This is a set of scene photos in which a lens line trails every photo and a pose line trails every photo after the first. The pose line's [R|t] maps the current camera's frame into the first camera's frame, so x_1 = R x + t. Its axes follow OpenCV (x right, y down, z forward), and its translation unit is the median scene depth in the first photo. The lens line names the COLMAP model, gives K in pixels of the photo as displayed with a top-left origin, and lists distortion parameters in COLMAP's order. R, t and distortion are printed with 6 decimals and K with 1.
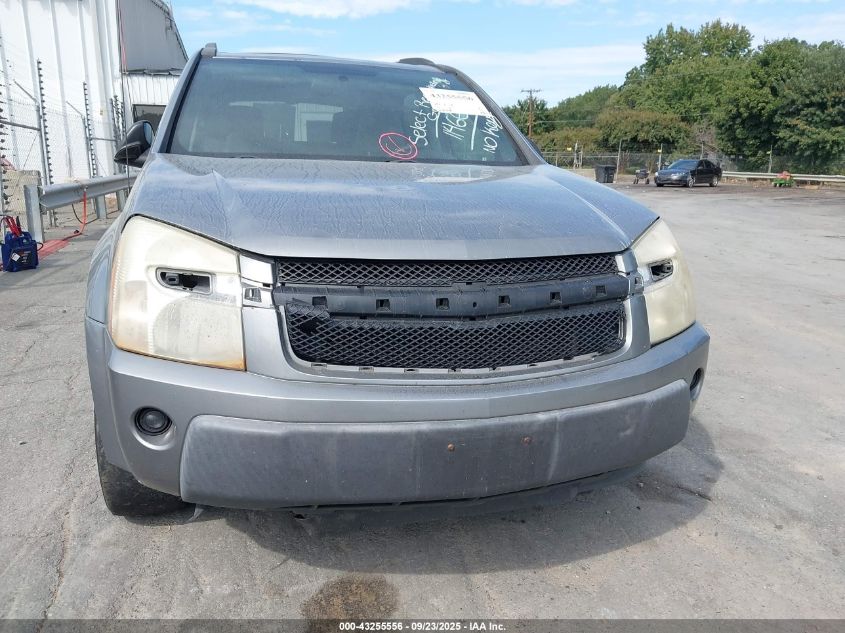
lens RADIAL K [[646.3, 0, 422.5], [0, 646.3, 316.5], [0, 0, 1]] dist [0.006810, 0.004103]
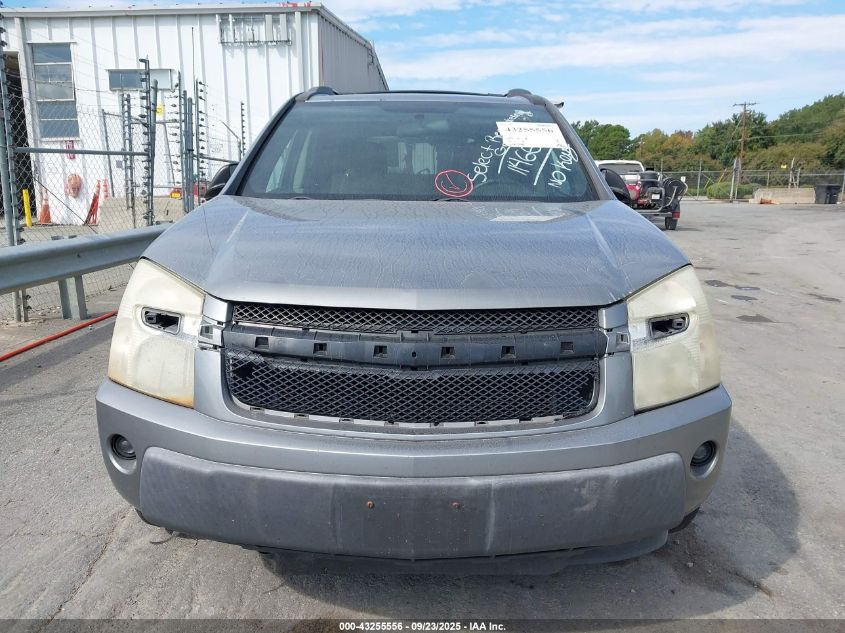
lens RADIAL K [[652.3, 0, 422.5], [0, 652.3, 316.5], [0, 0, 1]] dist [0.009094, -0.003536]
pose [[0.961890, 0.040077, -0.270482, 0.319908], [-0.049754, 0.998340, -0.029013, -0.046881], [0.268871, 0.041365, 0.962288, 0.054754]]
